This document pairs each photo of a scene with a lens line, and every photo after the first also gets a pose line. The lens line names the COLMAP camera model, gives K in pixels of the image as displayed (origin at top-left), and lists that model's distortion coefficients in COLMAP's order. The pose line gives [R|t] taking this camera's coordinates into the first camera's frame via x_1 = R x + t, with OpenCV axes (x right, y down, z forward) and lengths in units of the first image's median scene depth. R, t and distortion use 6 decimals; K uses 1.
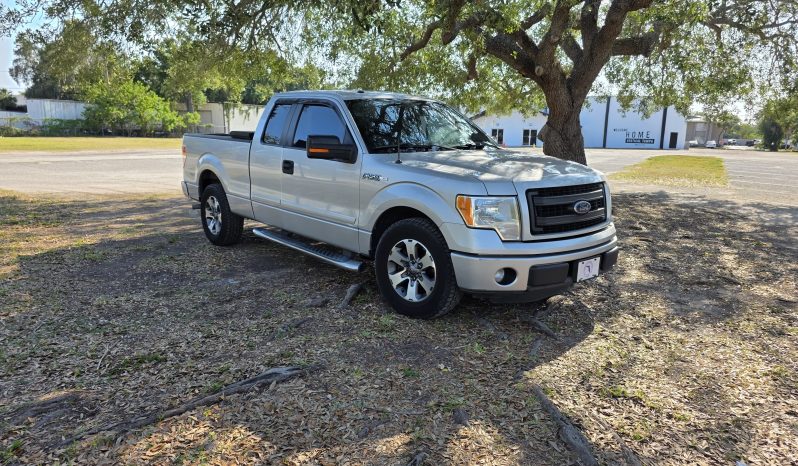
lens RADIAL K [[543.5, 0, 398.5], [0, 543.5, 226.1], [0, 0, 1]] dist [0.060054, -0.053628]
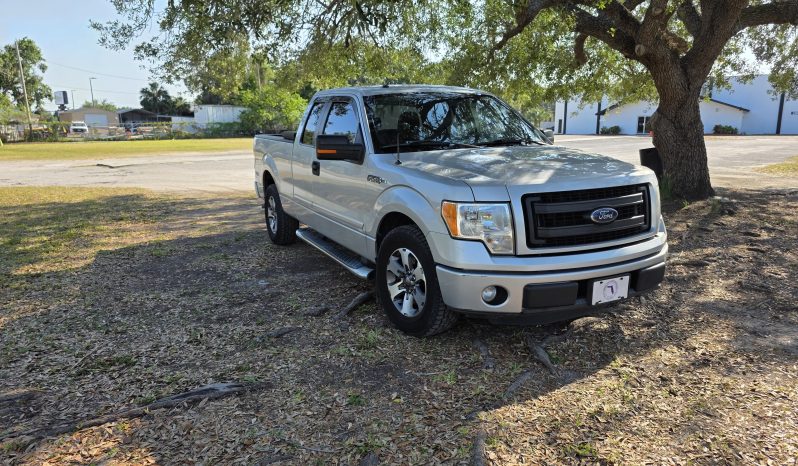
lens RADIAL K [[543.5, 0, 398.5], [0, 543.5, 237.1], [0, 0, 1]] dist [0.060054, -0.053628]
pose [[0.968632, 0.020846, -0.247623, 0.213245], [-0.013366, 0.999403, 0.031851, -0.020809], [0.248139, -0.027543, 0.968333, 0.105816]]
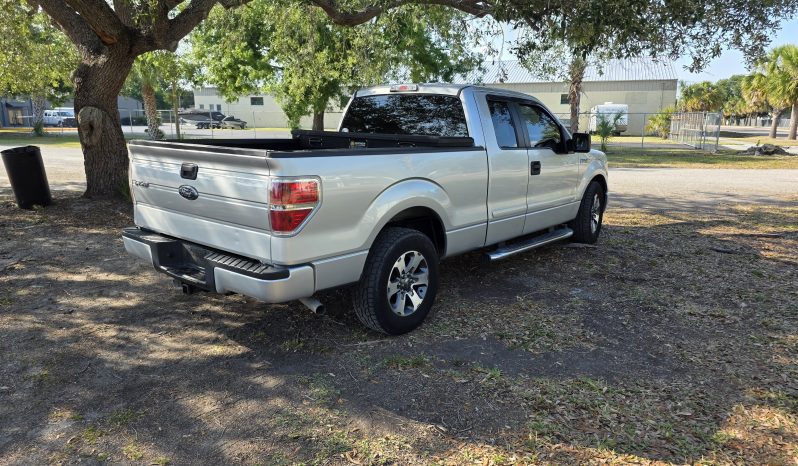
lens RADIAL K [[543.5, 0, 401.1], [0, 543.5, 230.9], [0, 0, 1]] dist [0.060054, -0.053628]
pose [[-0.159279, -0.223328, 0.961642, -1.326508], [0.154066, 0.956520, 0.247657, -0.328163], [-0.975138, 0.187603, -0.117946, 1.599975]]
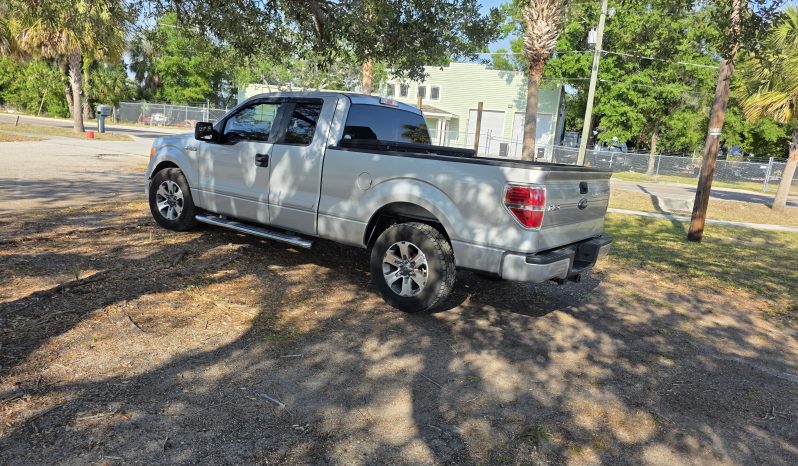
lens RADIAL K [[543.5, 0, 398.3], [0, 543.5, 230.4], [0, 0, 1]] dist [0.060054, -0.053628]
pose [[-0.970000, -0.074740, -0.231332, 0.056930], [-0.149729, 0.933339, 0.326282, -0.469779], [0.191525, 0.351131, -0.916529, 2.683948]]
